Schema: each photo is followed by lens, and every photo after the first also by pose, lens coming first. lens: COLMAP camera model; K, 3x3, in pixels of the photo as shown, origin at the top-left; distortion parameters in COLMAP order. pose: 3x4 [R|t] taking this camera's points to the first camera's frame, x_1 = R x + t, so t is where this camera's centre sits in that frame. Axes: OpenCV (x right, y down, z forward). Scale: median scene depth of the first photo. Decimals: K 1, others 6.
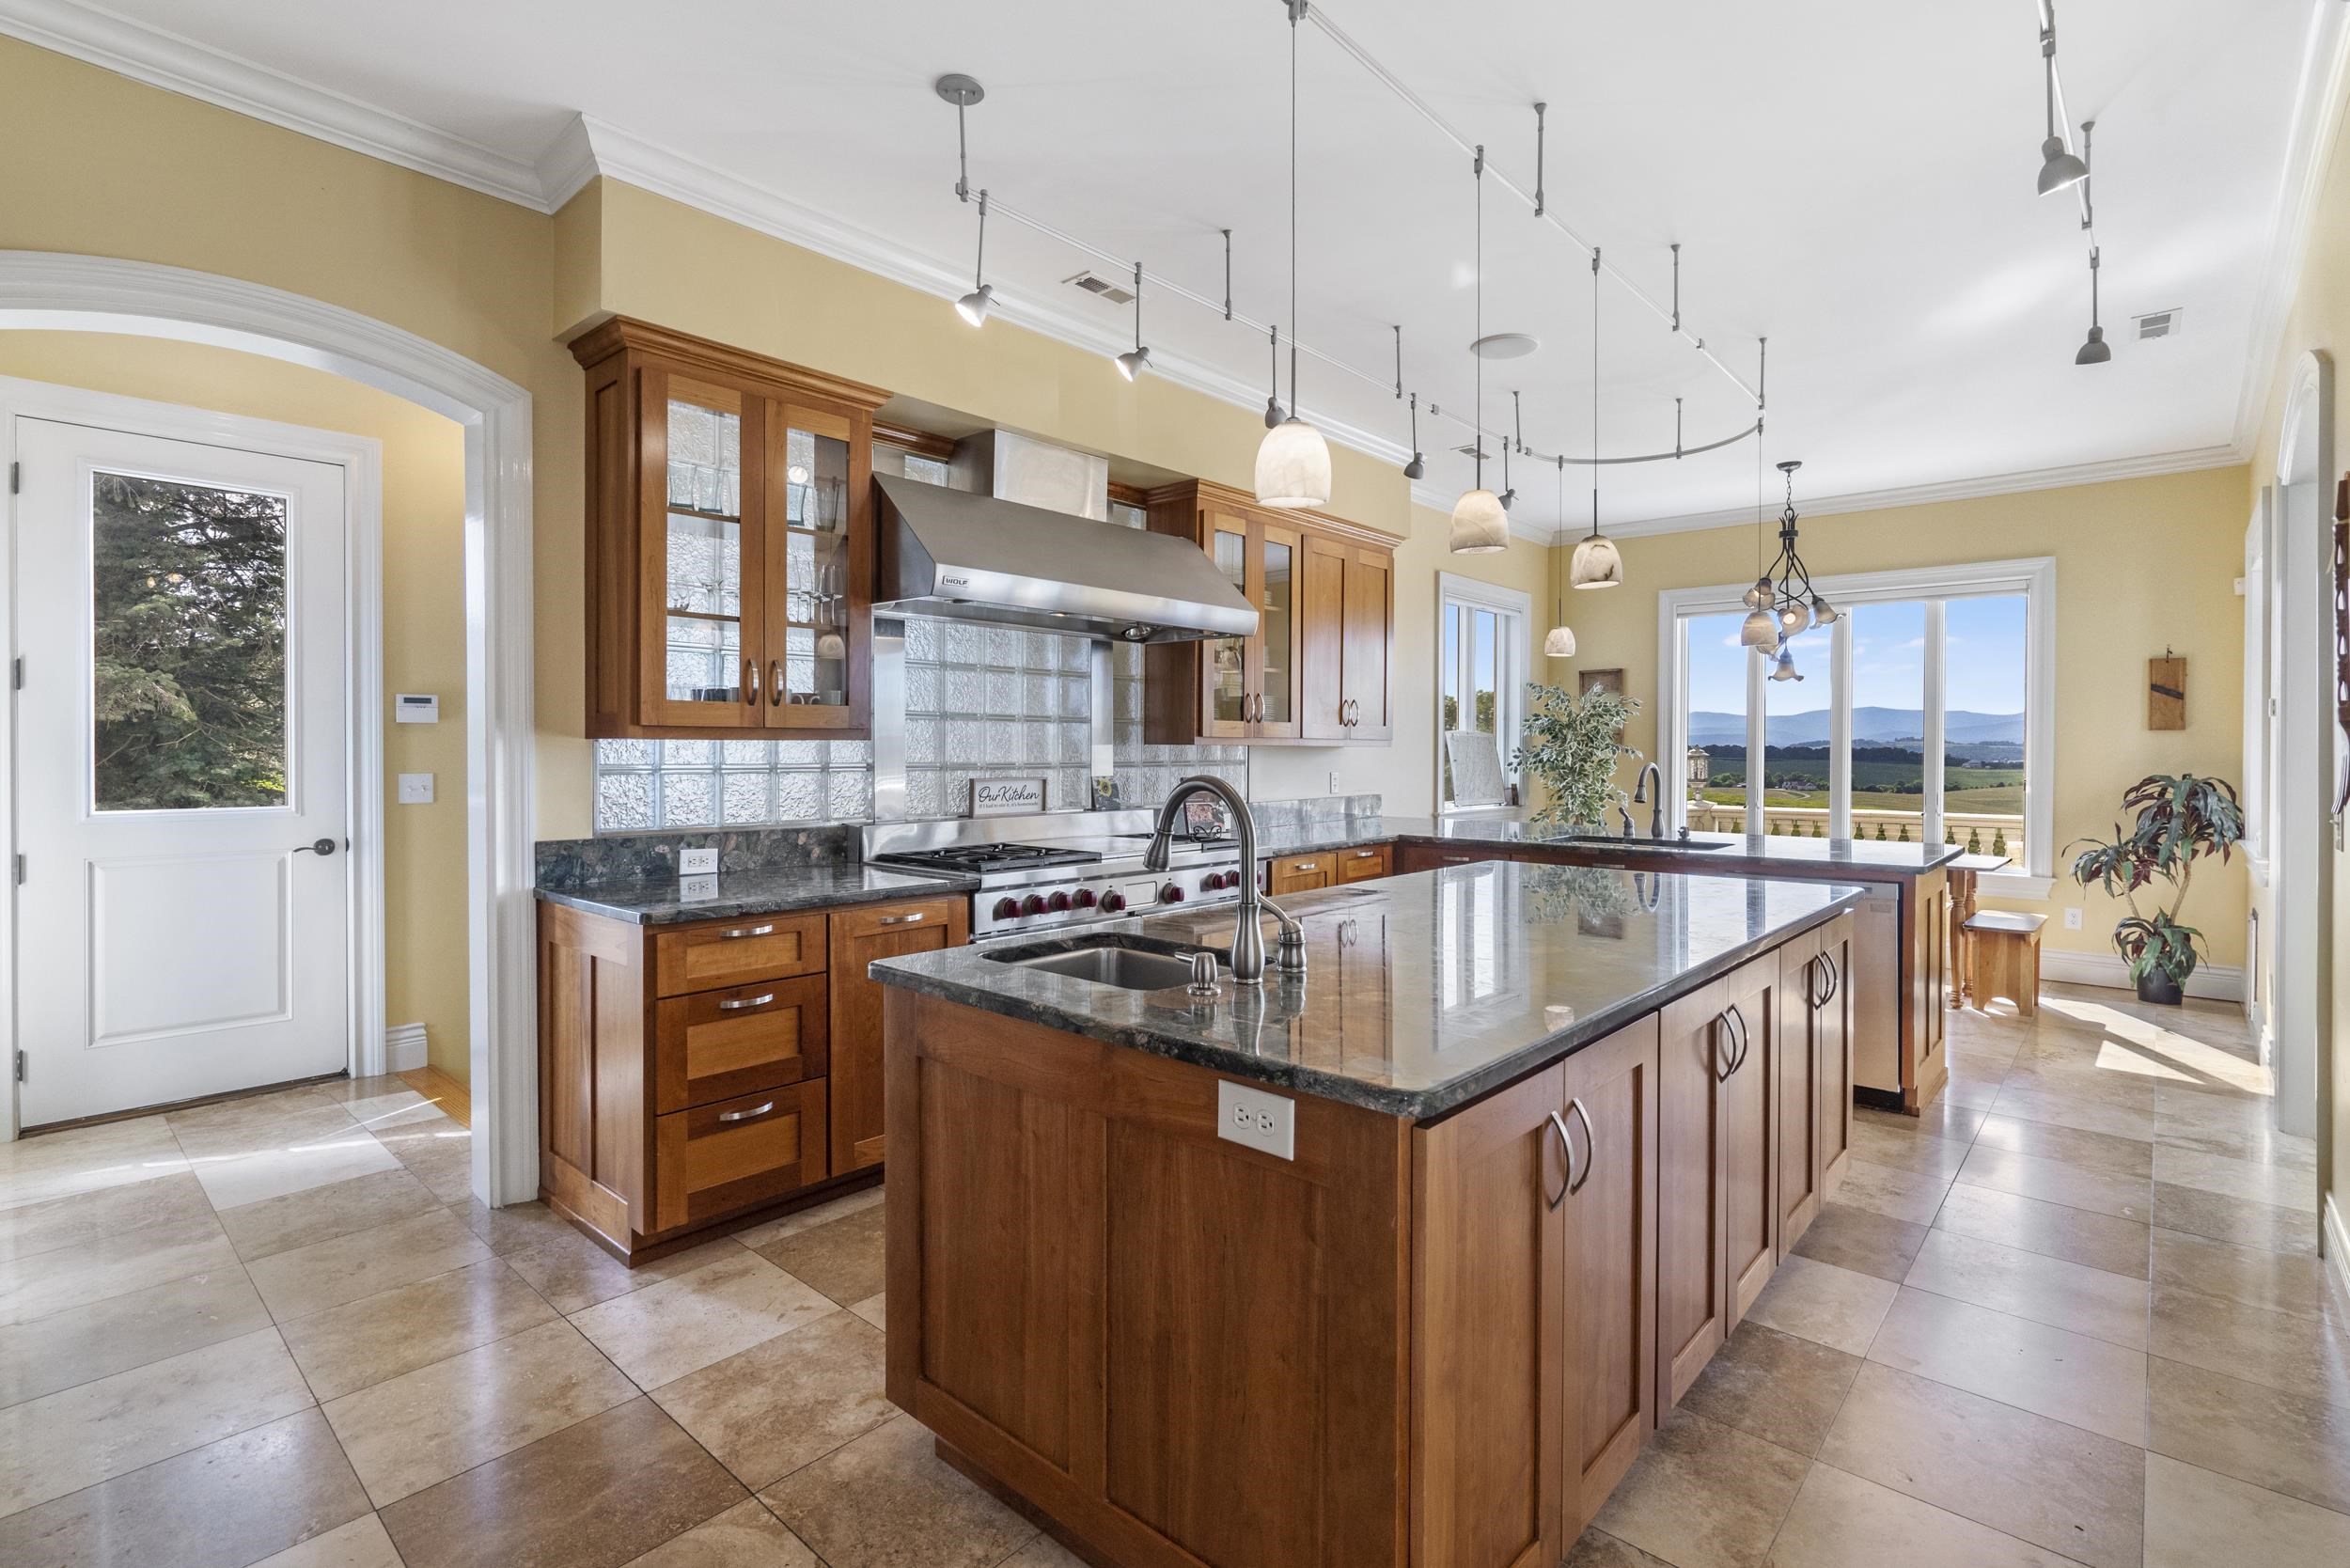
lens RADIAL K [[1114.0, 0, 1162.4], [0, 1114.0, 761.5], [0, 0, 1]] dist [-0.004841, 0.000078]
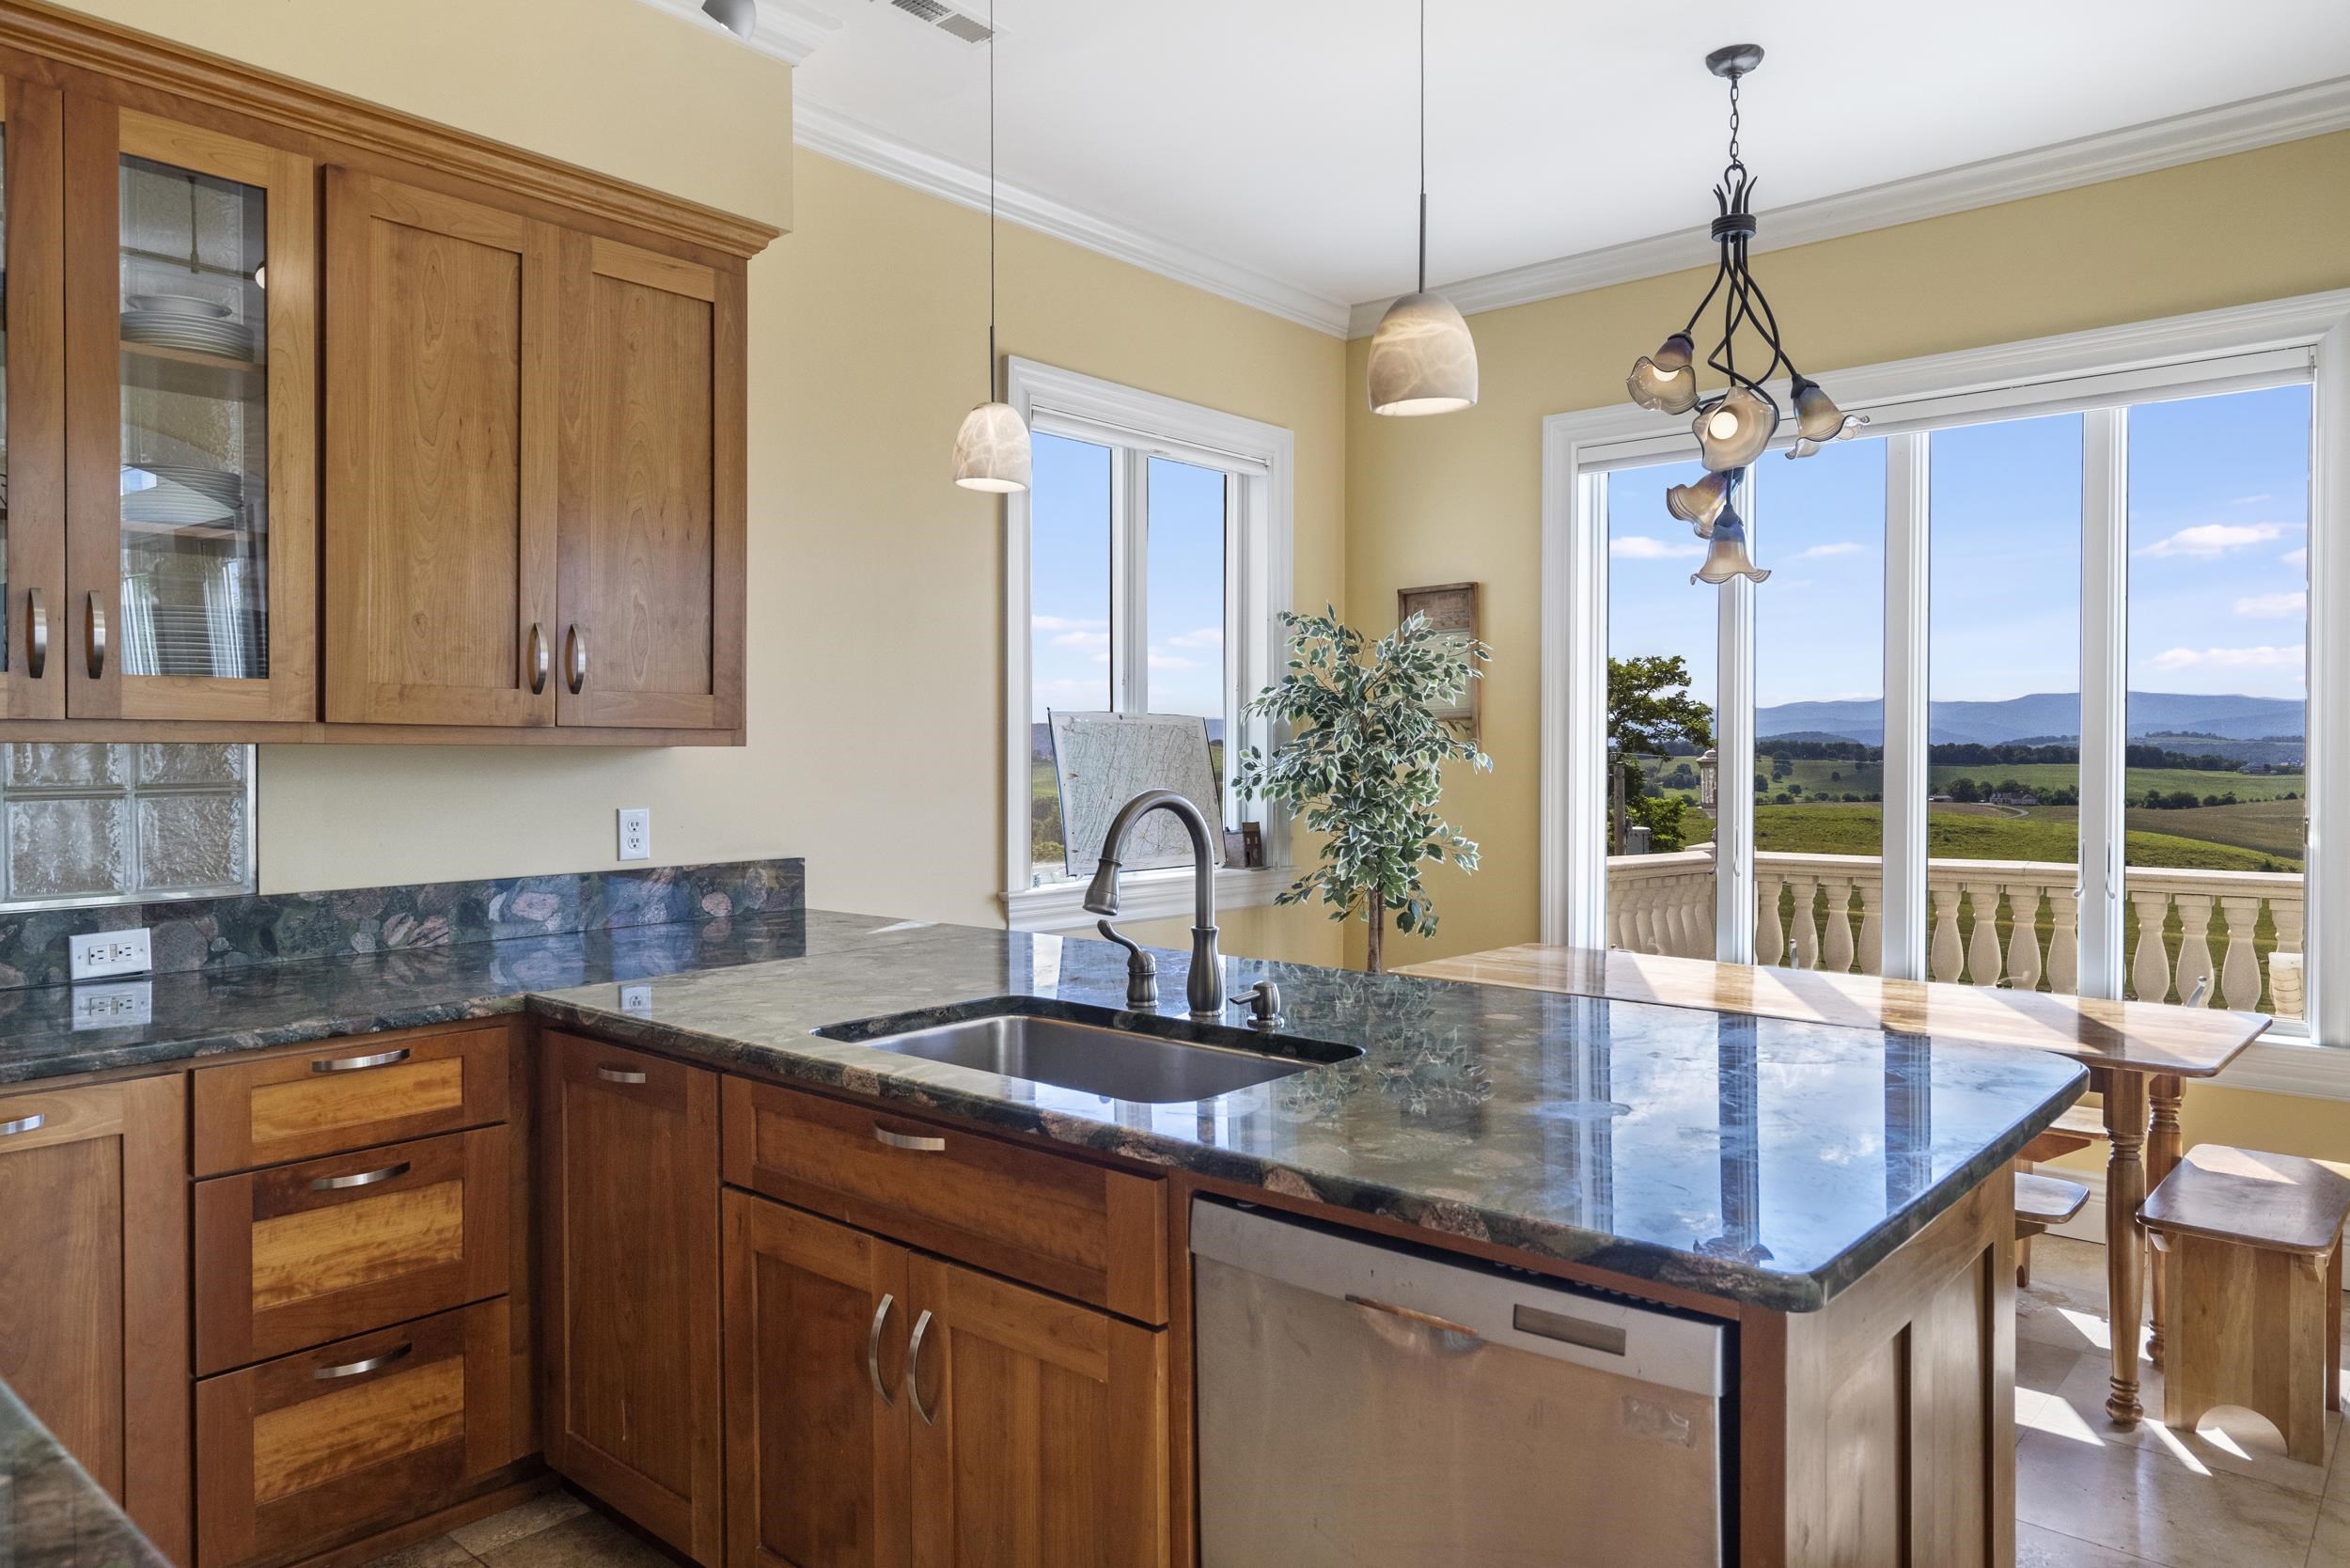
lens RADIAL K [[1524.9, 0, 1176.6], [0, 1524.9, 775.3], [0, 0, 1]] dist [0.016894, -0.001919]
pose [[0.999709, -0.003783, 0.023817, 0.429106], [0.003664, 0.999981, 0.005046, -0.005775], [-0.023836, -0.004958, 0.999704, 0.545879]]
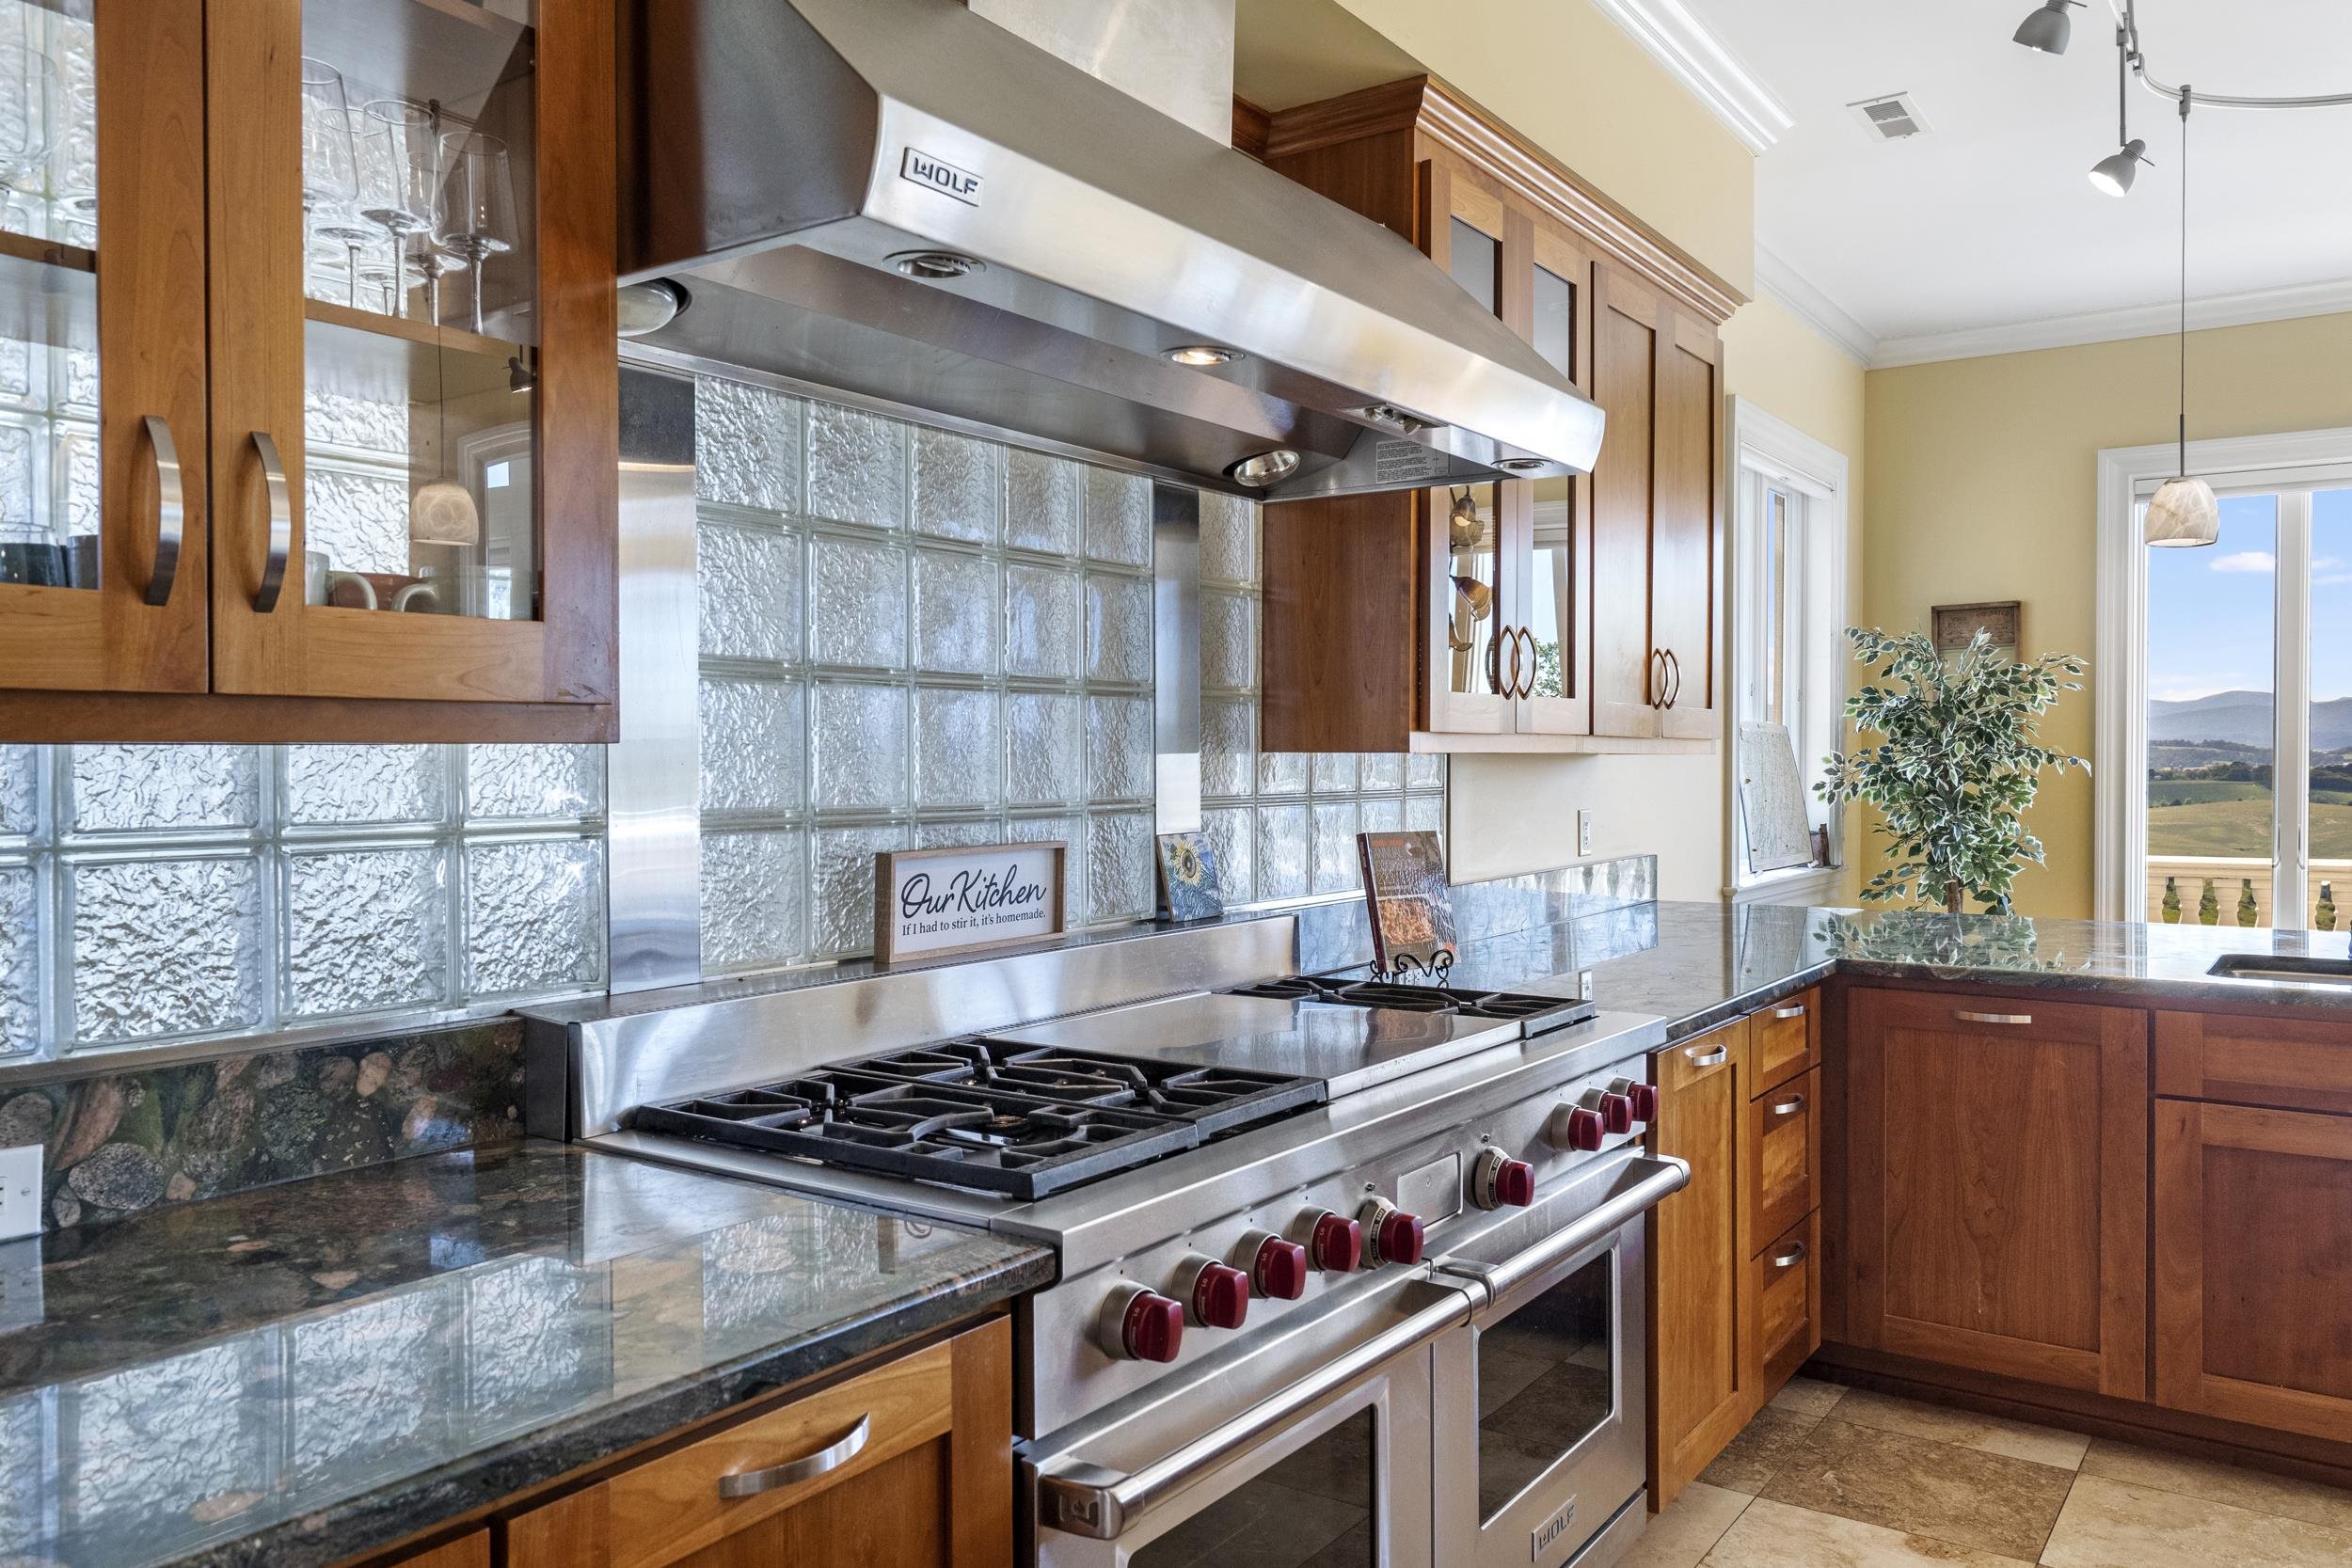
lens RADIAL K [[1712.8, 0, 1176.3], [0, 1712.8, 778.7], [0, 0, 1]] dist [0.005510, 0.003299]
pose [[0.992063, -0.007040, 0.125541, -0.130694], [0.006853, 0.999975, 0.001919, -0.007338], [-0.125552, -0.001043, 0.992087, 0.404770]]
